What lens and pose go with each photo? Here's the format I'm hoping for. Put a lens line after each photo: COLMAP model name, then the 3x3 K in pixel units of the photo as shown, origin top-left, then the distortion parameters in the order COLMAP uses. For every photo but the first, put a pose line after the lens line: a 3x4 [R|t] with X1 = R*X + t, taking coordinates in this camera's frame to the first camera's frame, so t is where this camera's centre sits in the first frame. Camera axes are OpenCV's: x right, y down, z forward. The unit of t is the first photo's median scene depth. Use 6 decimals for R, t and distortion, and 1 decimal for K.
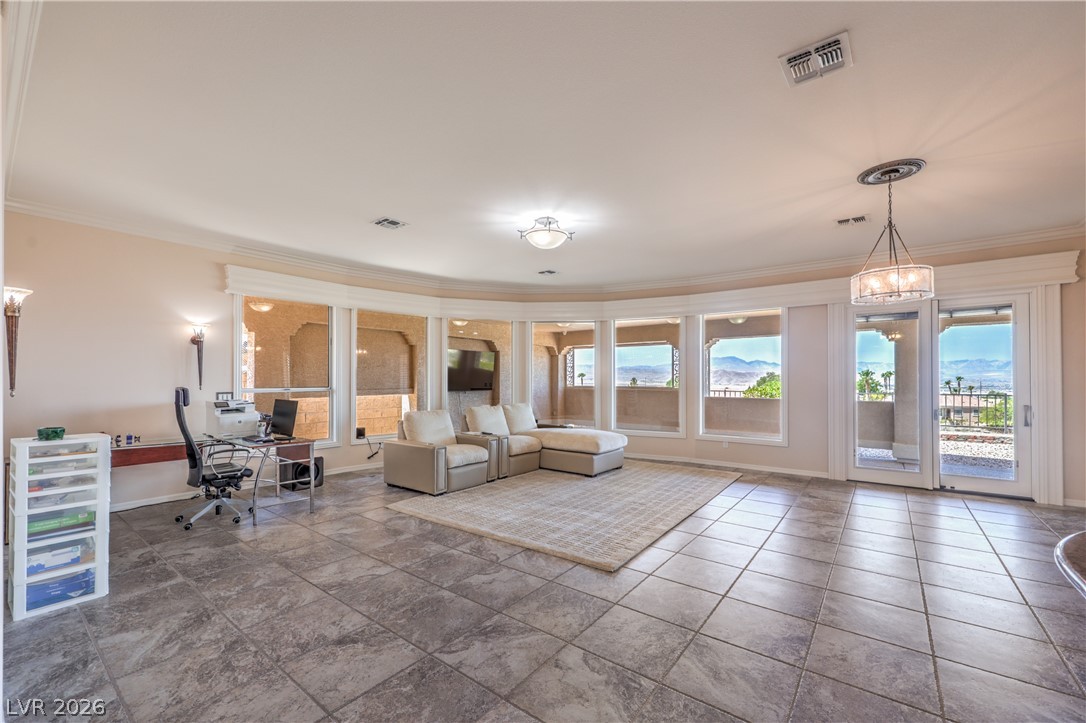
lens RADIAL K [[441.6, 0, 549.4], [0, 441.6, 369.6], [0, 0, 1]] dist [-0.000202, 0.000209]
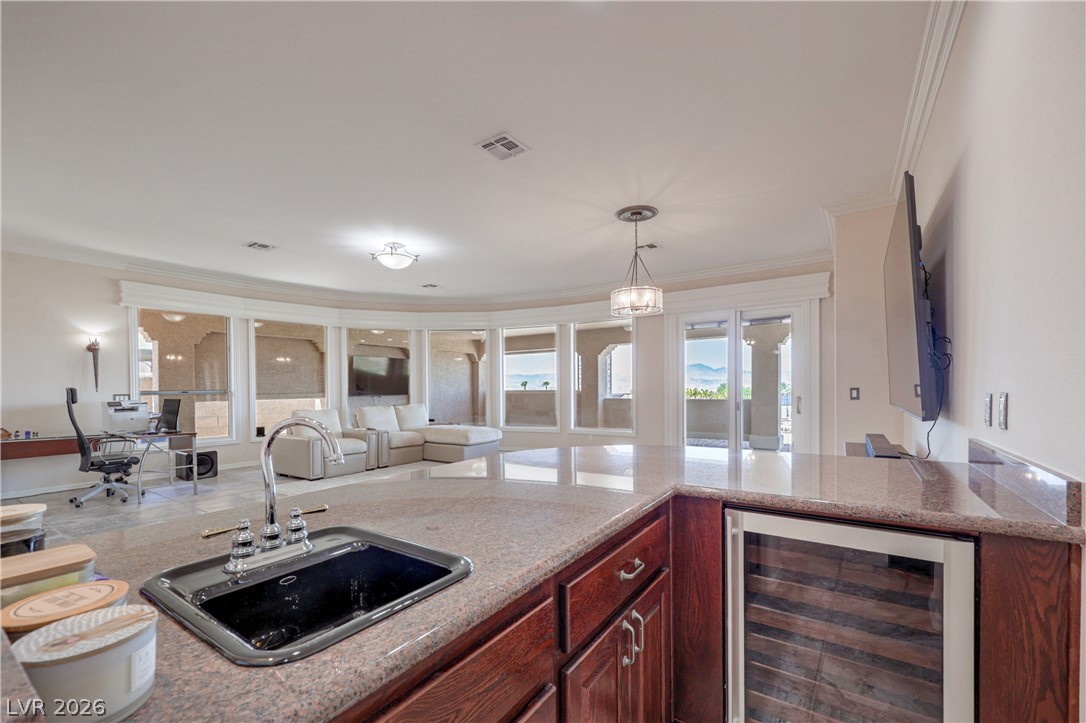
lens RADIAL K [[448.7, 0, 541.4], [0, 448.7, 387.6], [0, 0, 1]] dist [0.000539, 0.000531]
pose [[0.998498, -0.010586, 0.053747, 0.286824], [0.009488, 0.999742, 0.020639, 0.022059], [-0.053951, -0.020098, 0.998341, -0.211024]]
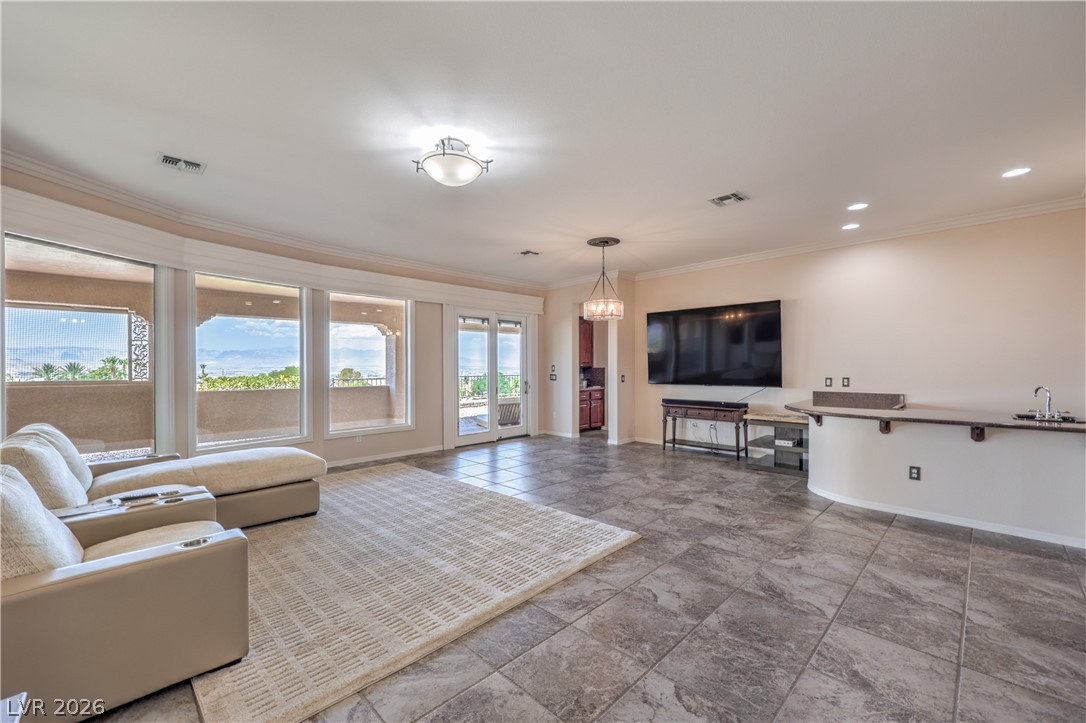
lens RADIAL K [[441.6, 0, 549.4], [0, 441.6, 369.6], [0, 0, 1]] dist [-0.000202, 0.000209]
pose [[0.125306, -0.006796, 0.992095, -0.615077], [-0.019308, 0.999770, 0.009288, 0.015402], [-0.991930, -0.020319, 0.125146, 0.675957]]
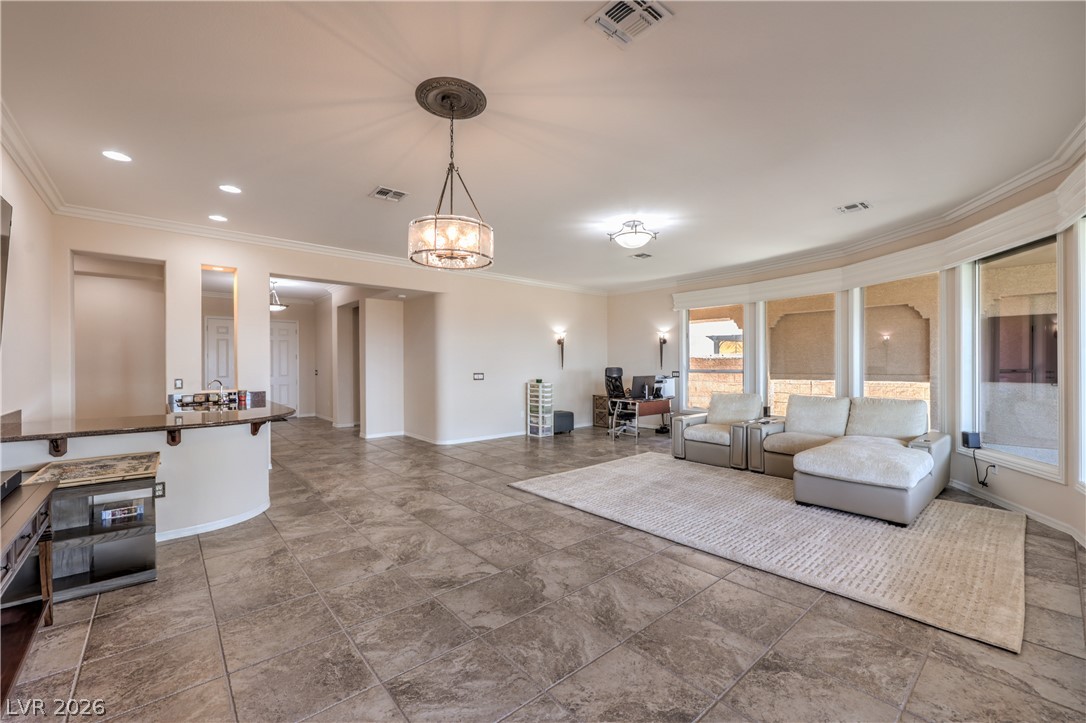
lens RADIAL K [[441.3, 0, 543.9], [0, 441.3, 366.4], [0, 0, 1]] dist [-0.002017, -0.000042]
pose [[-0.198710, 0.007999, -0.980026, 1.028338], [0.022907, 0.999731, 0.003515, 0.017019], [0.979790, -0.021751, -0.198840, 0.894186]]
